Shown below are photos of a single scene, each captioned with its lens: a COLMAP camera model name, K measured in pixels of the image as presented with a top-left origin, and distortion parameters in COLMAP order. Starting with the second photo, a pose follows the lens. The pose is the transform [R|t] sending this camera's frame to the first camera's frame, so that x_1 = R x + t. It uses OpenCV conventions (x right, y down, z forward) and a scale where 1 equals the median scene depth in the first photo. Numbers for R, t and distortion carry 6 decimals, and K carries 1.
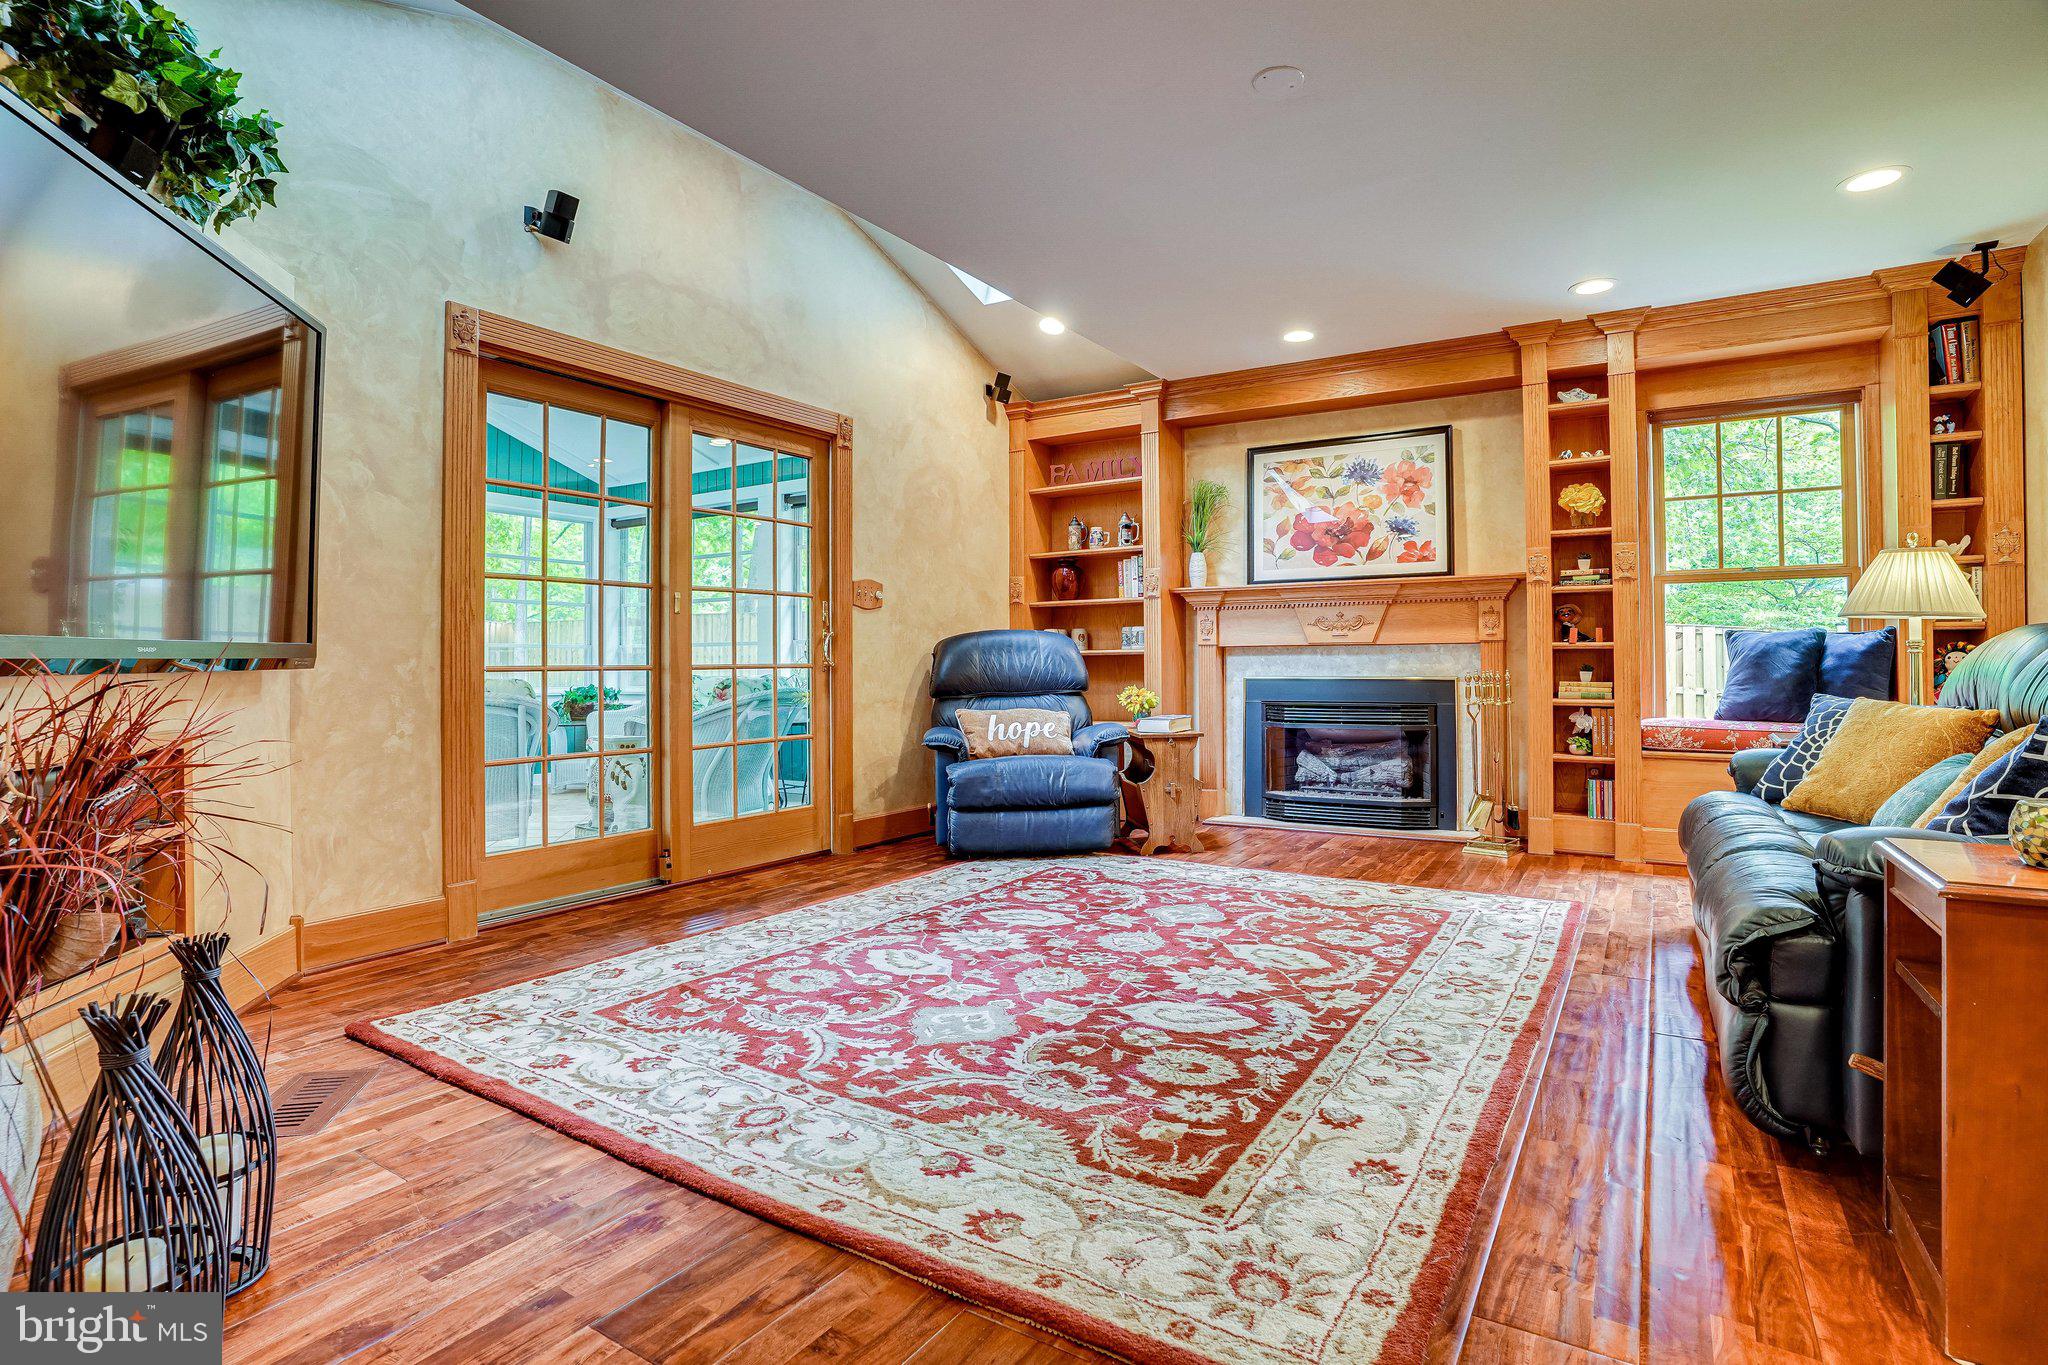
lens RADIAL K [[1026.5, 0, 1020.1], [0, 1026.5, 675.5], [0, 0, 1]] dist [-0.004499, 0.001523]
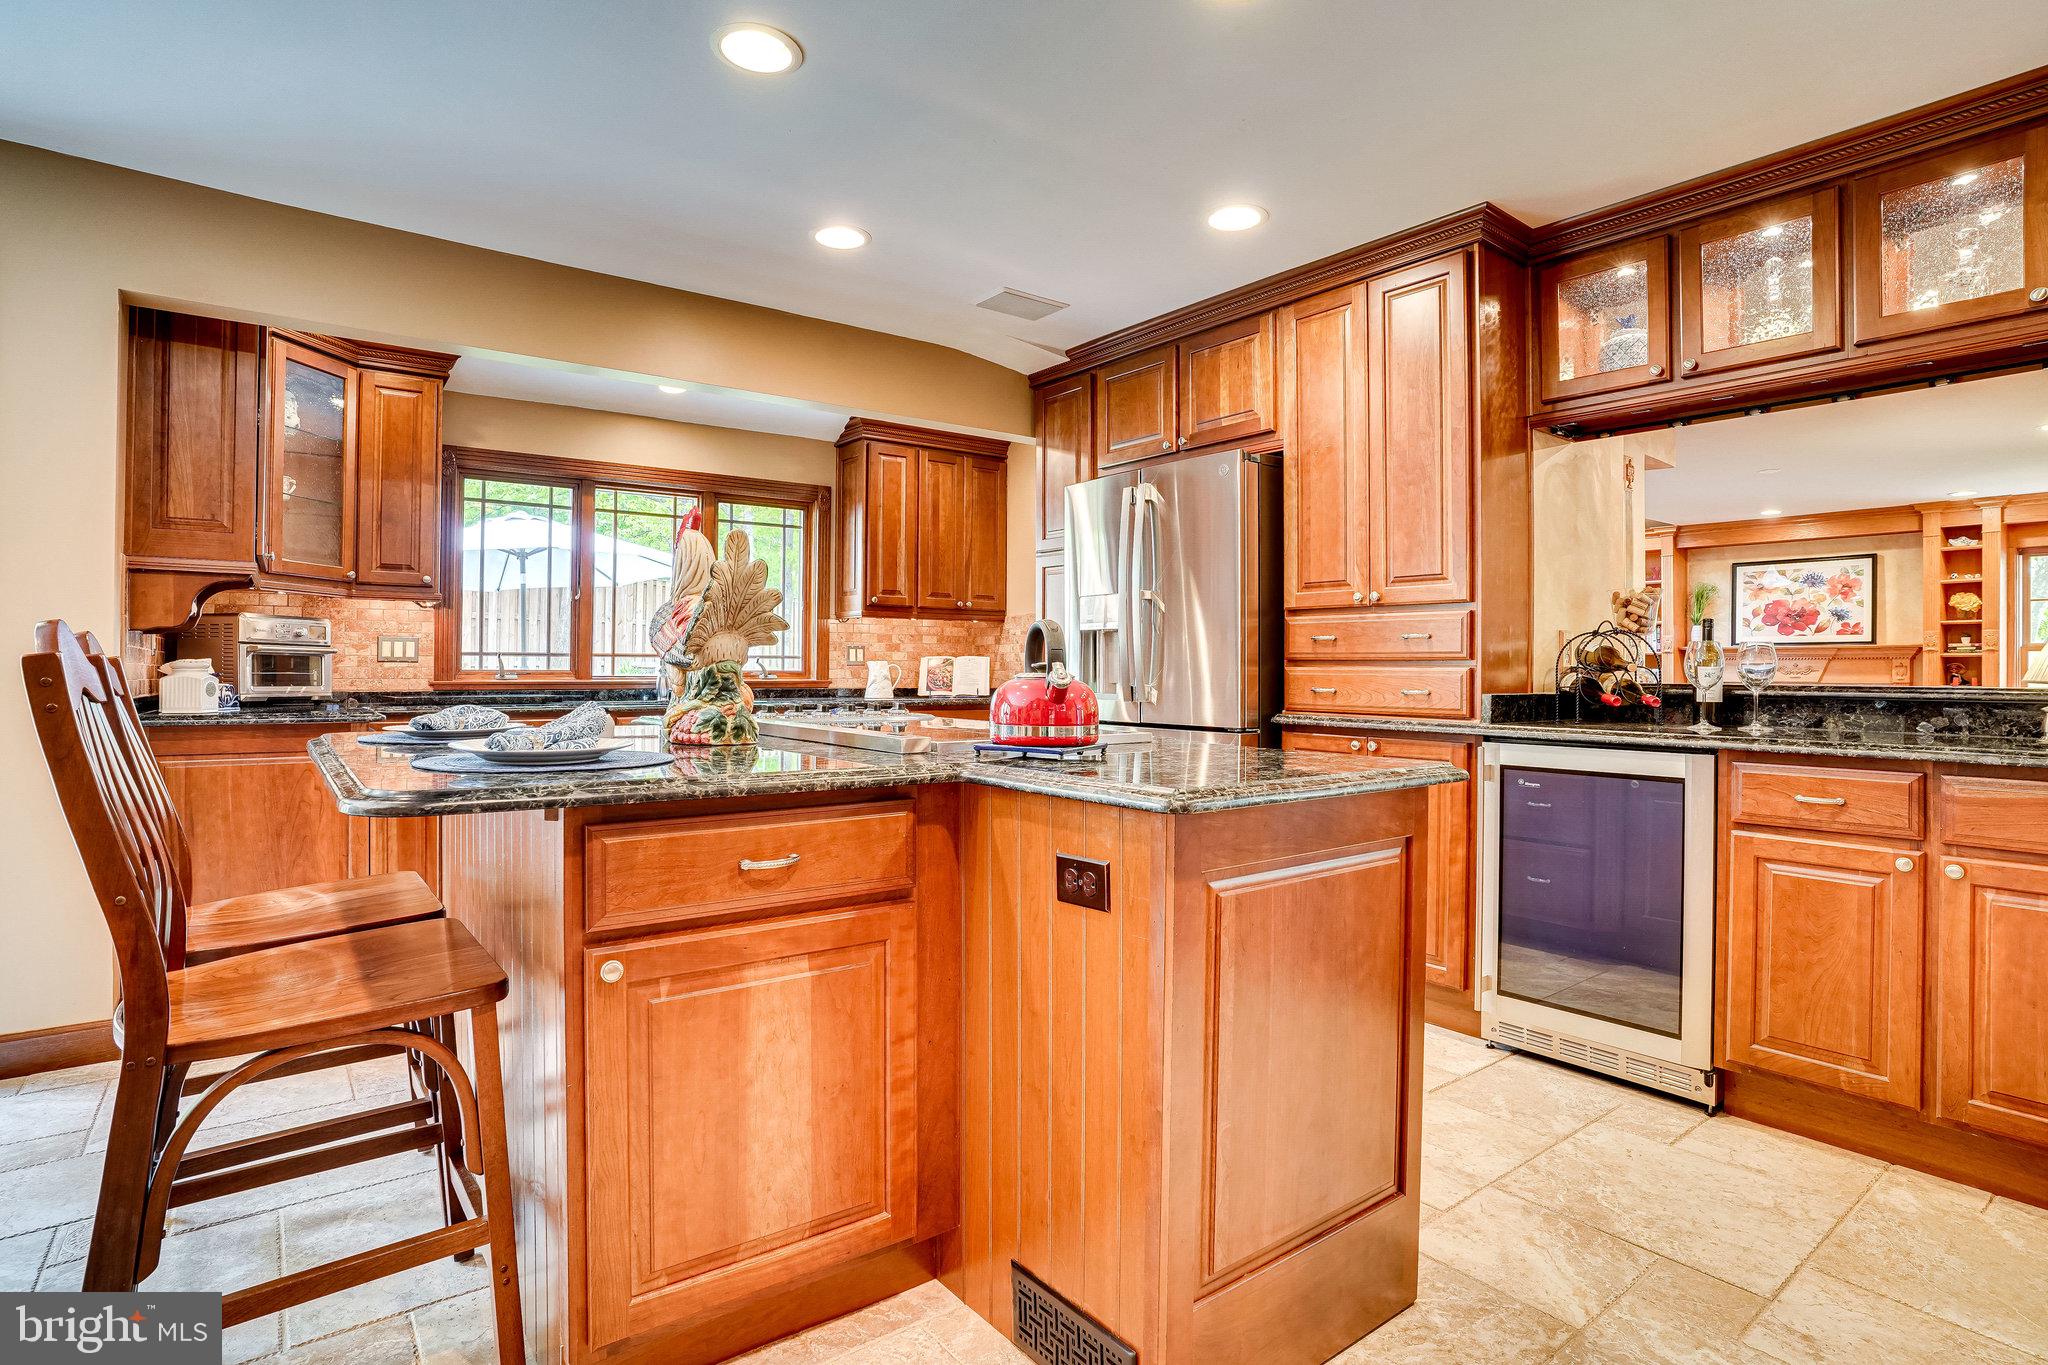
lens RADIAL K [[1026.5, 0, 1034.8], [0, 1026.5, 672.4], [0, 0, 1]] dist [-0.004499, 0.001523]
pose [[0.939391, 0.017790, -0.342386, -0.297939], [-0.017536, 0.999839, 0.003838, -0.031745], [0.342399, 0.002398, 0.939552, -1.051103]]
